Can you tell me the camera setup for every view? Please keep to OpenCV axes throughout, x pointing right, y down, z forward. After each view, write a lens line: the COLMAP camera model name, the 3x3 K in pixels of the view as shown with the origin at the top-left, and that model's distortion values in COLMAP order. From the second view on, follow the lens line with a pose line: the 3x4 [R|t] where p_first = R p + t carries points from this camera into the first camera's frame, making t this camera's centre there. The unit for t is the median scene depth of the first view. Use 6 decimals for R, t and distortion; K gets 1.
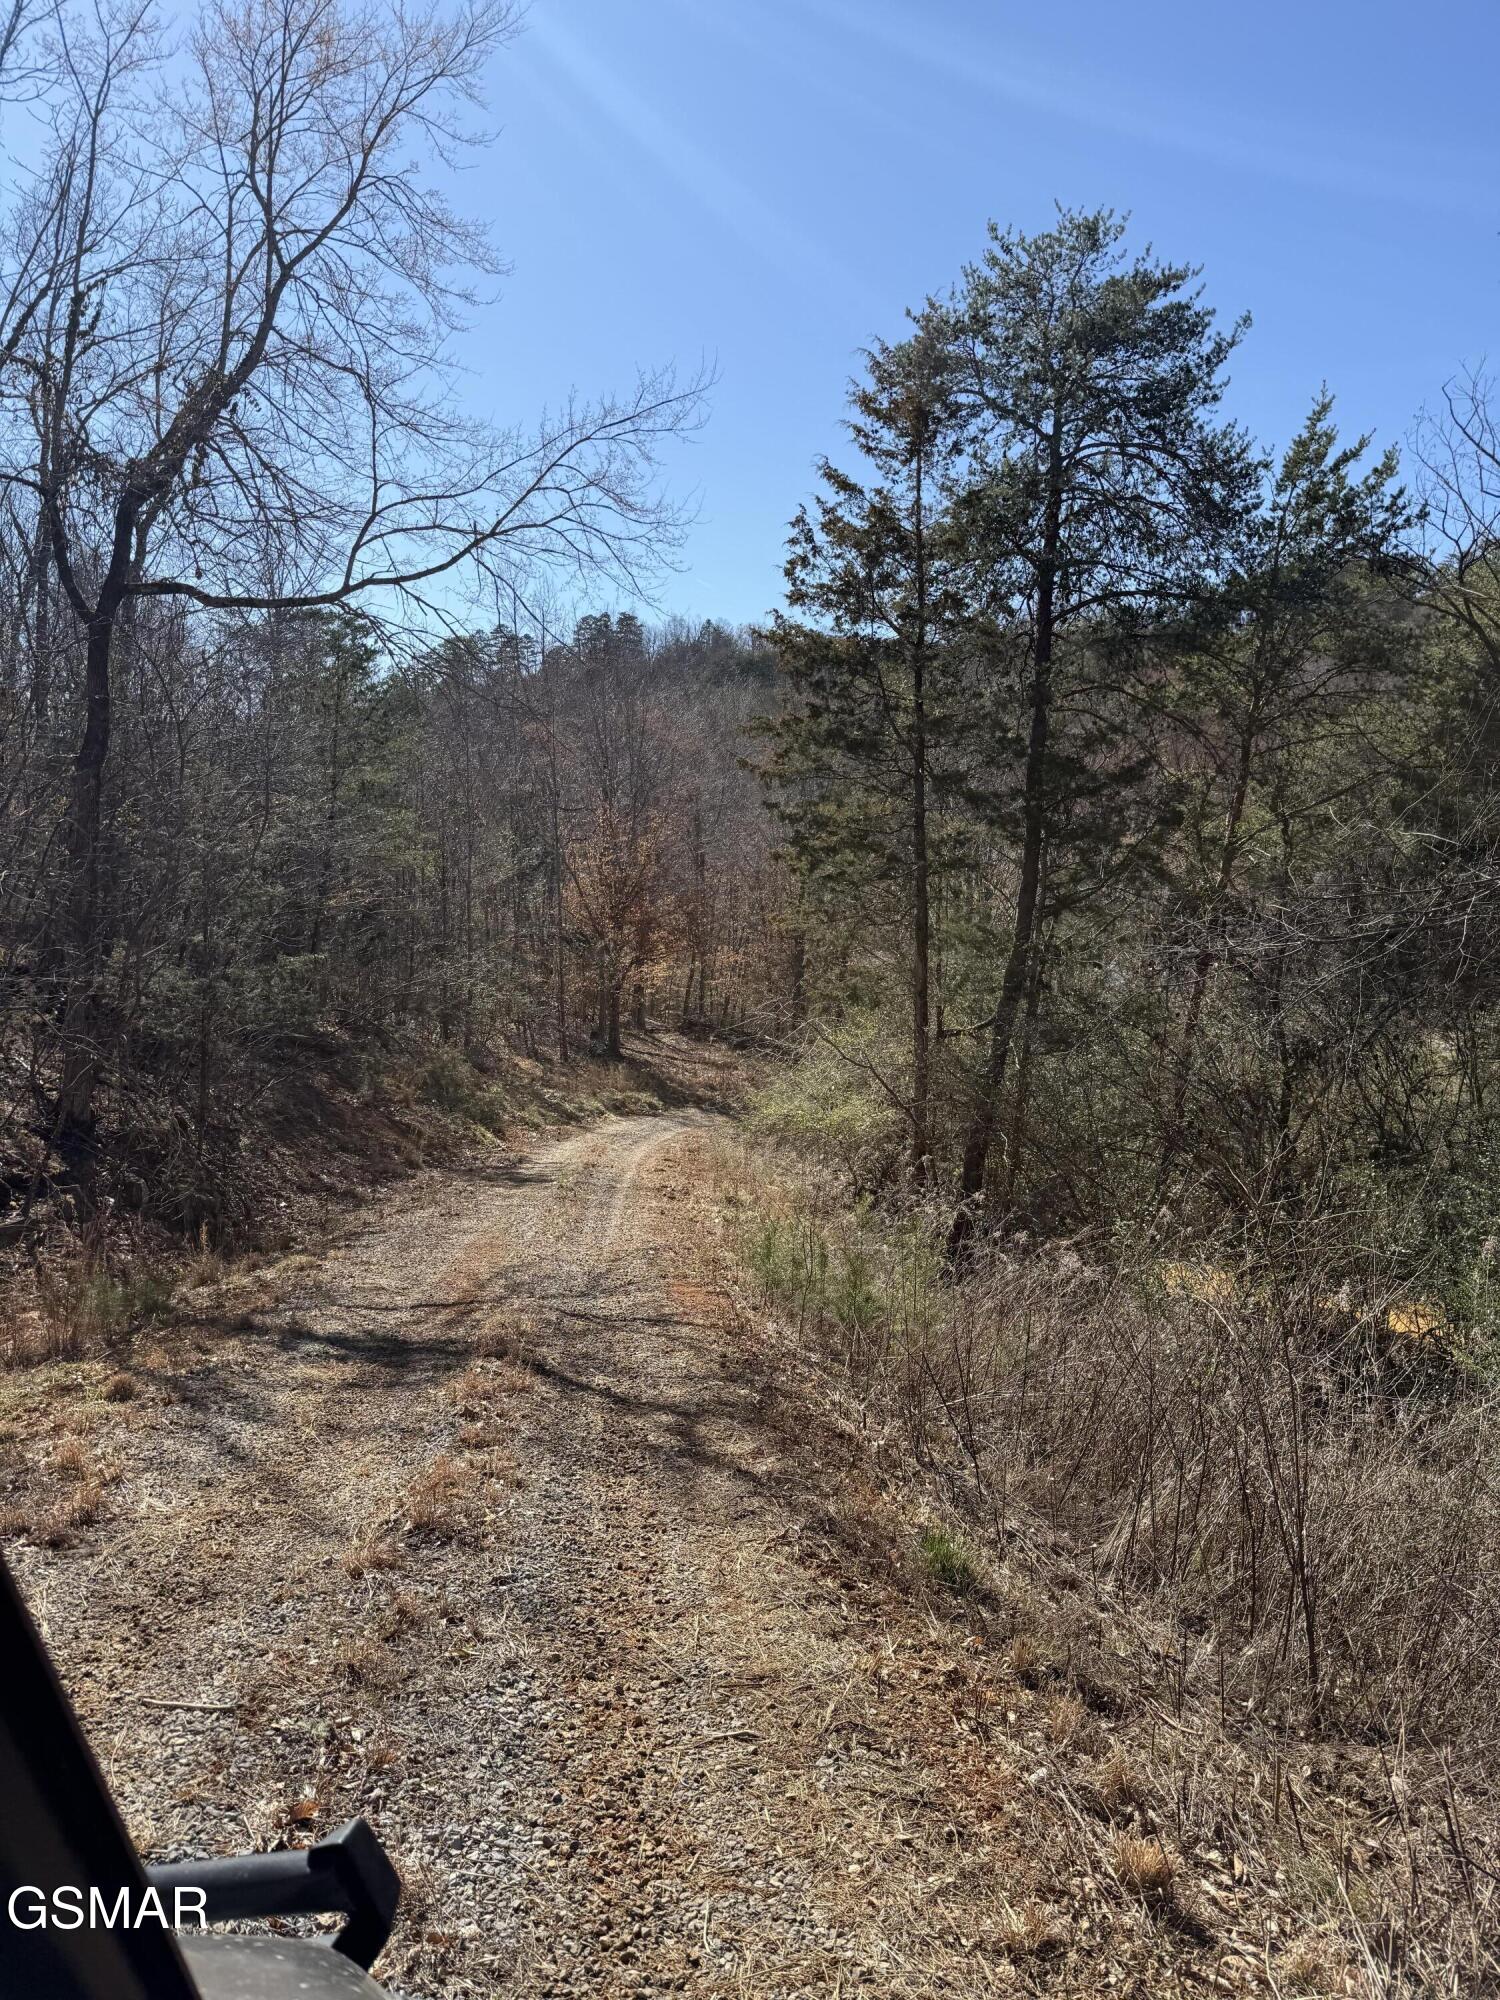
lens RADIAL K [[1416.1, 0, 745.1], [0, 1416.1, 986.7], [0, 0, 1]] dist [0.005017, 0.004652]
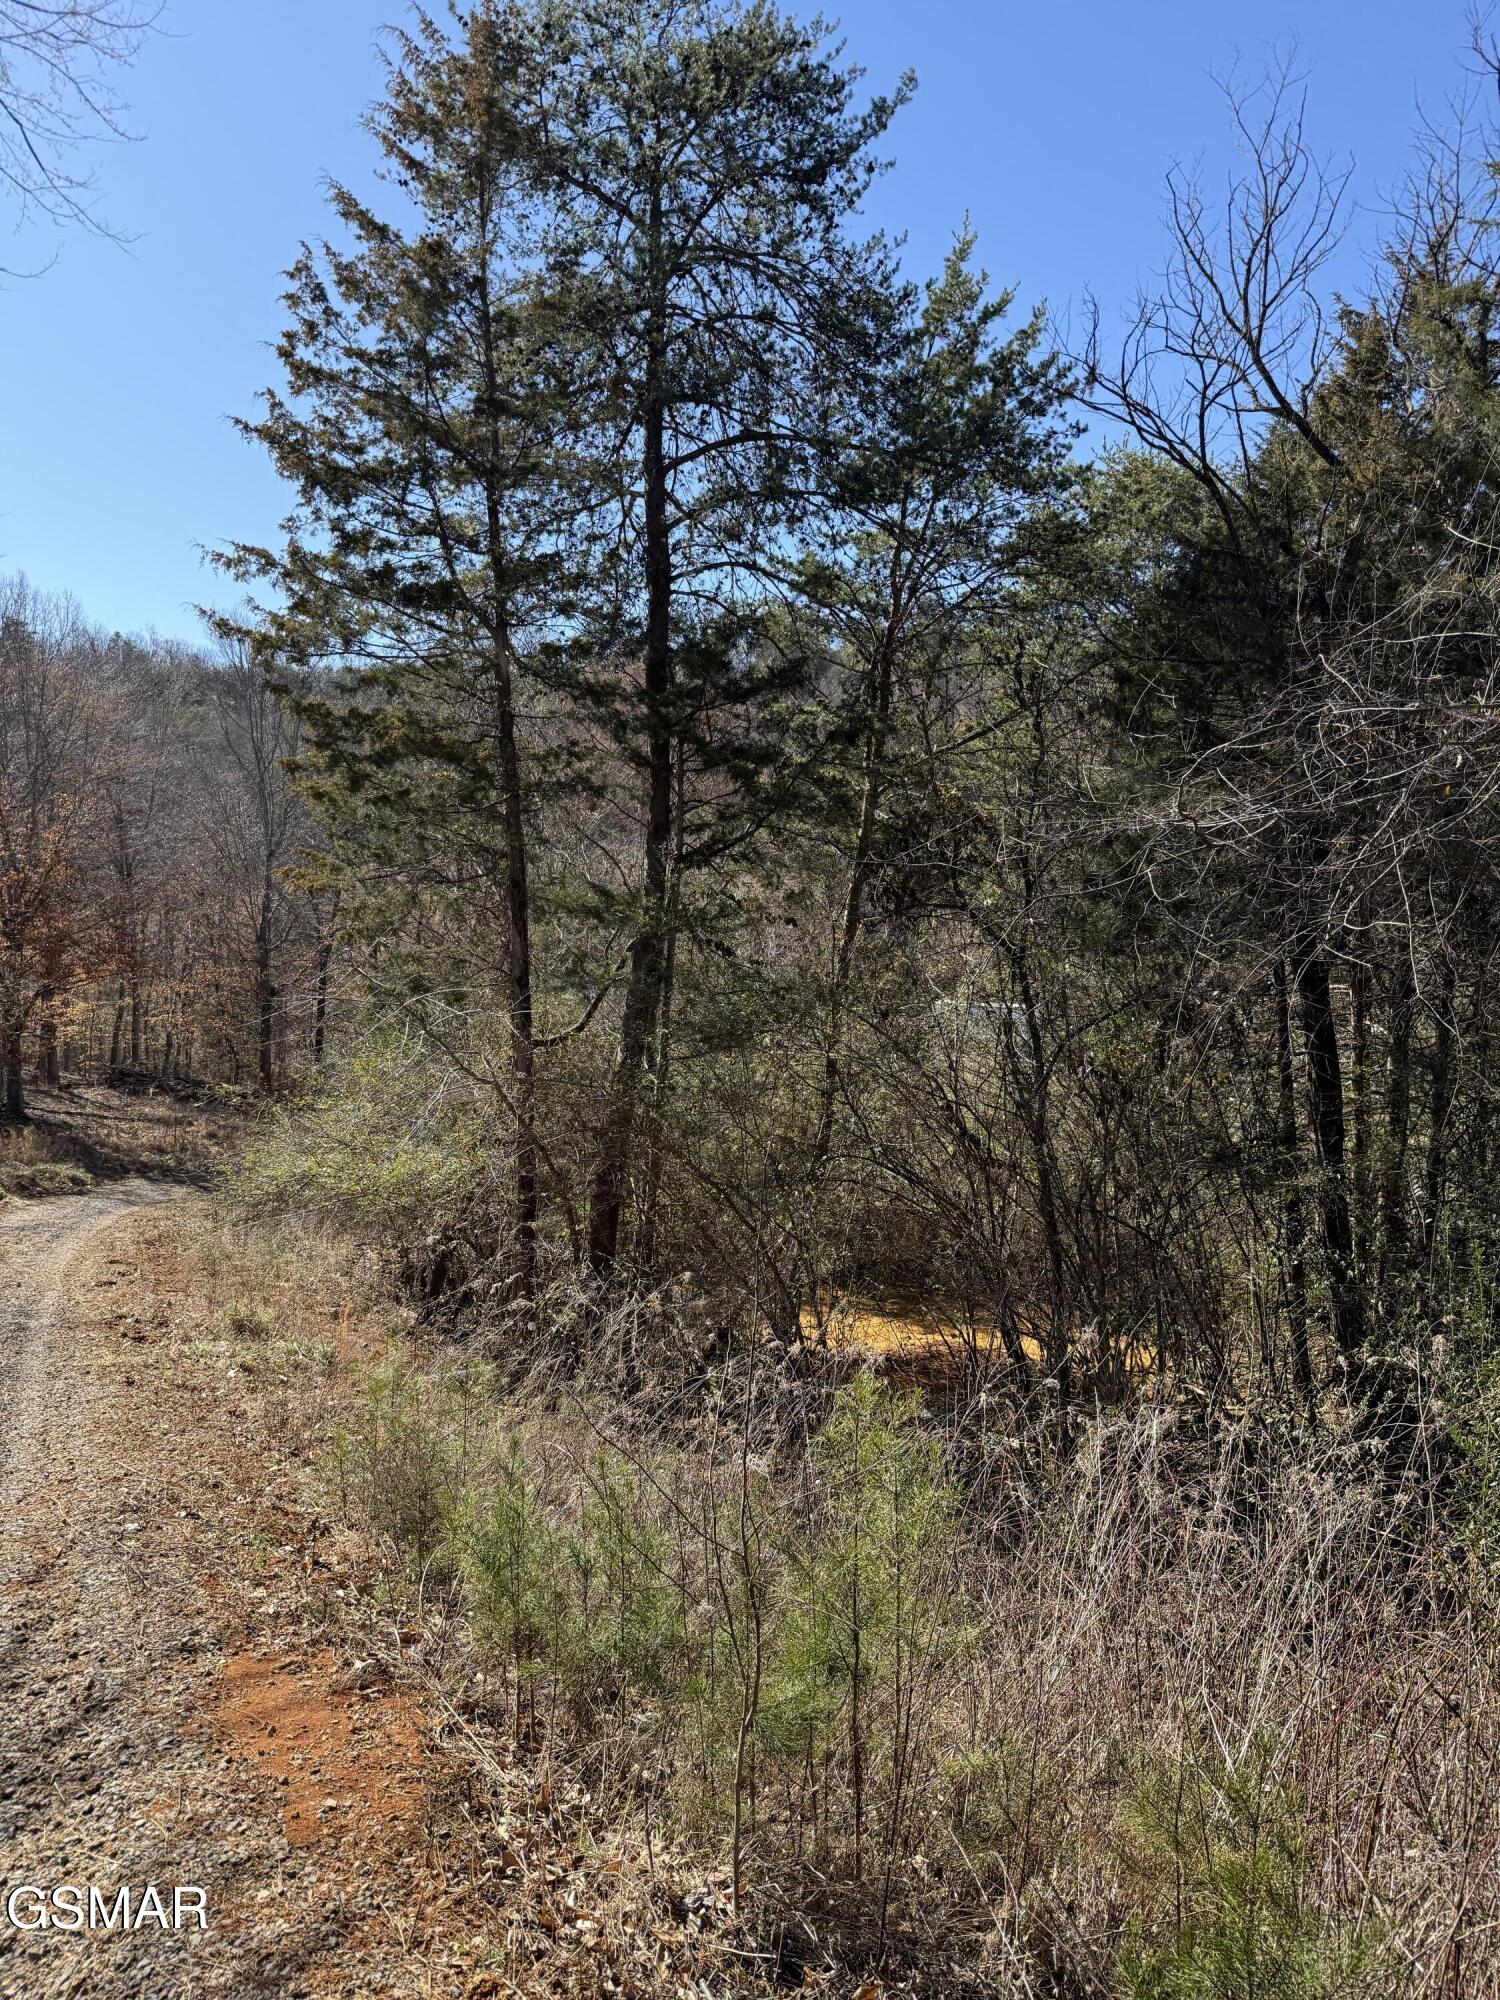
lens RADIAL K [[1416.1, 0, 745.1], [0, 1416.1, 986.7], [0, 0, 1]] dist [0.005017, 0.004652]
pose [[0.925963, -0.036794, 0.375817, -0.028887], [0.047916, 0.998645, -0.020287, 0.025152], [-0.374561, 0.036792, 0.926472, 0.306983]]
